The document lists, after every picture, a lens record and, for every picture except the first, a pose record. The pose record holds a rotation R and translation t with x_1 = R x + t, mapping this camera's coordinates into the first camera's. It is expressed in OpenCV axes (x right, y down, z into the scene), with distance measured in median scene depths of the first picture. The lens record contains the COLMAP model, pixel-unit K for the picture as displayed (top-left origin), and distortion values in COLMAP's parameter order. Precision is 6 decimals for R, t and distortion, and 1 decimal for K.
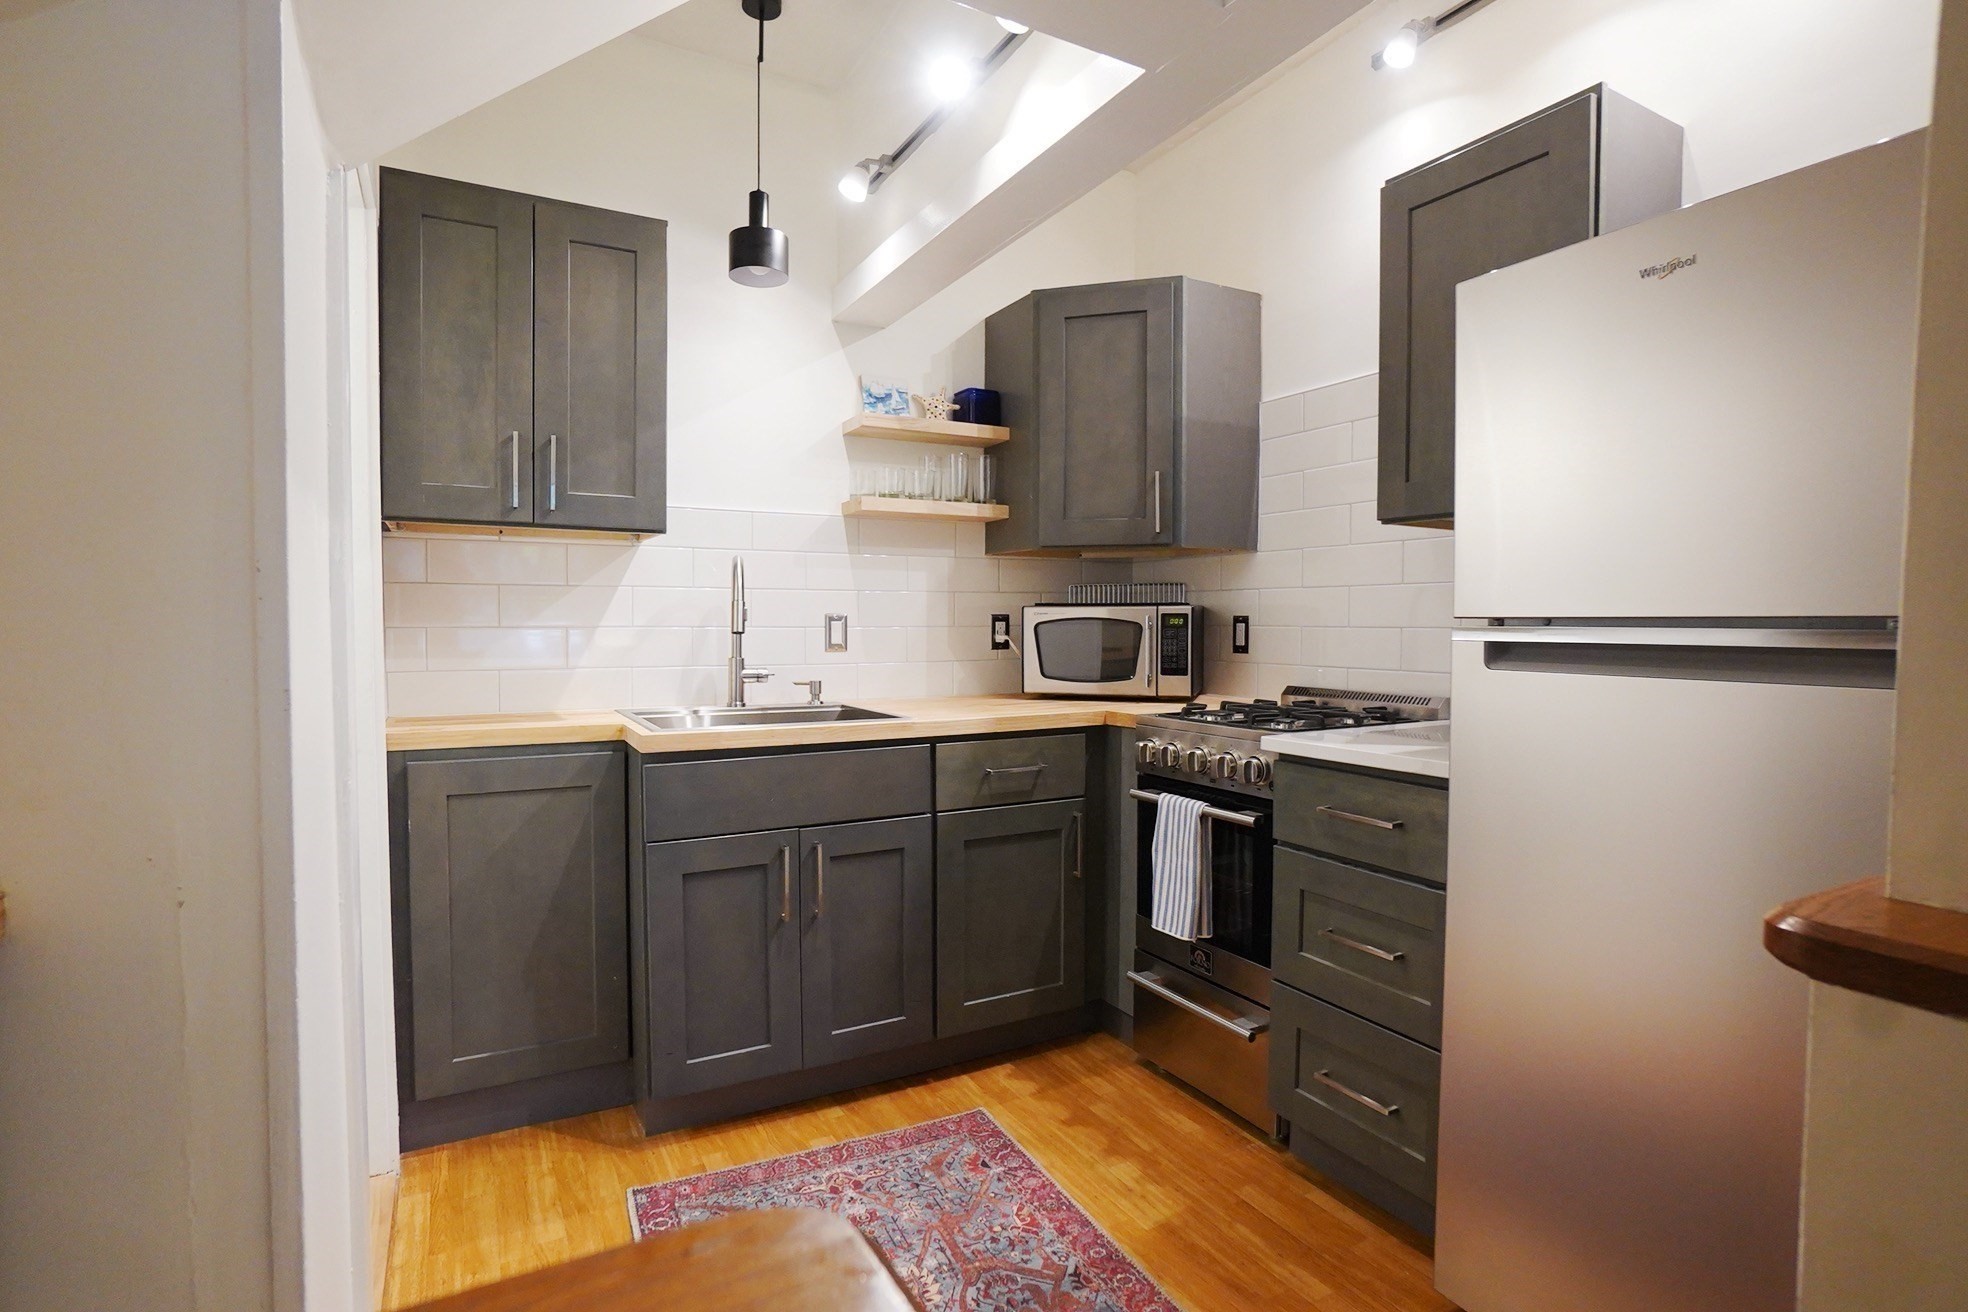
lens RADIAL K [[963.5, 0, 984.0], [0, 963.5, 656.0], [0, 0, 1]] dist [-0.000984, -0.000084]
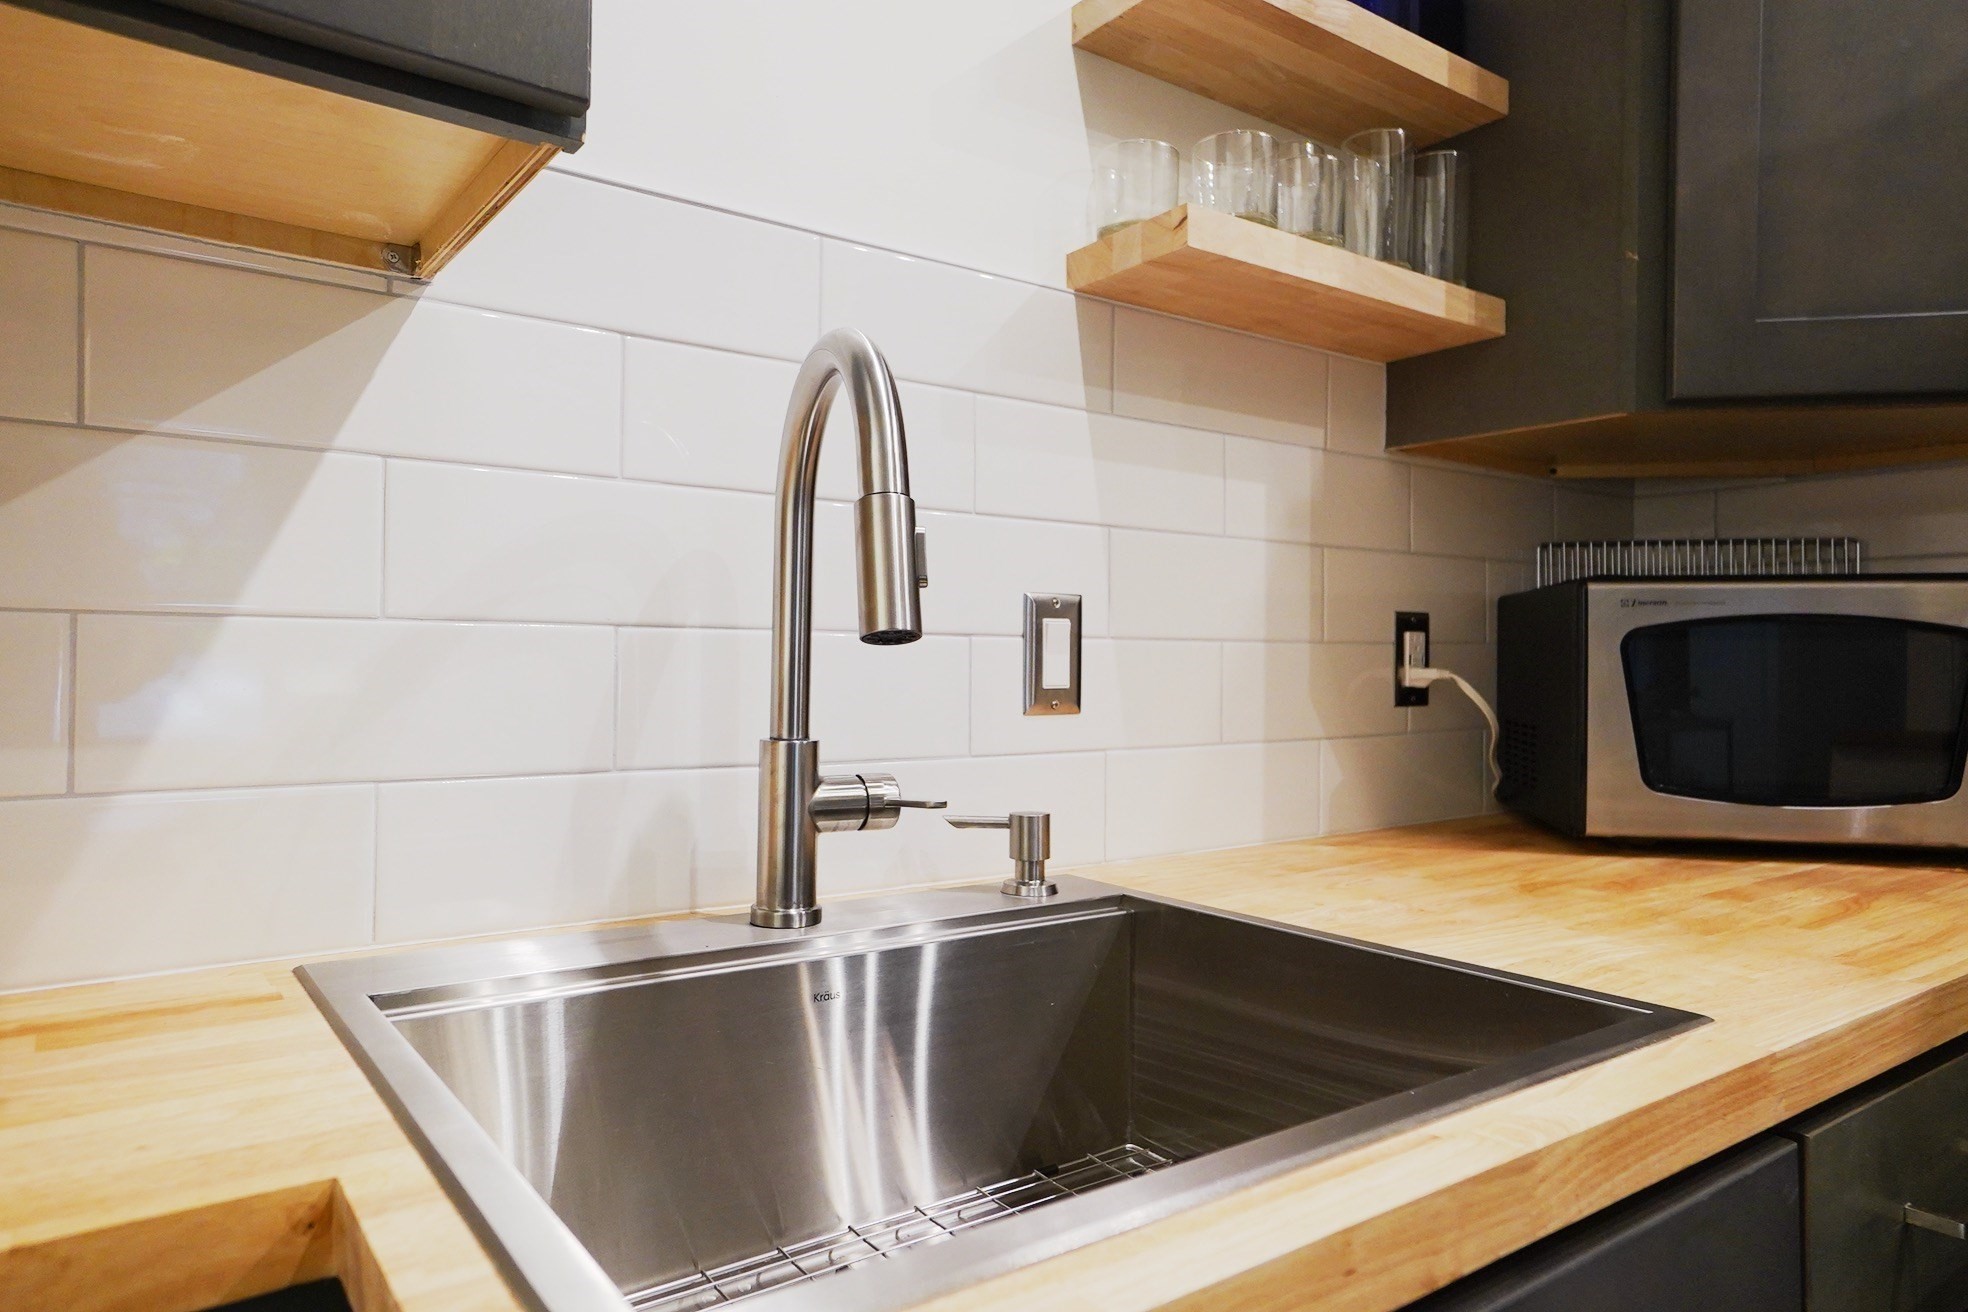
lens RADIAL K [[1245.5, 0, 984.0], [0, 1245.5, 656.0], [0, 0, 1]] dist [0.005065, 0.000701]
pose [[0.993273, 0.006266, 0.115629, -0.223501], [-0.001455, 0.999131, -0.041649, -0.006367], [-0.115790, 0.041201, 0.992419, 0.594671]]
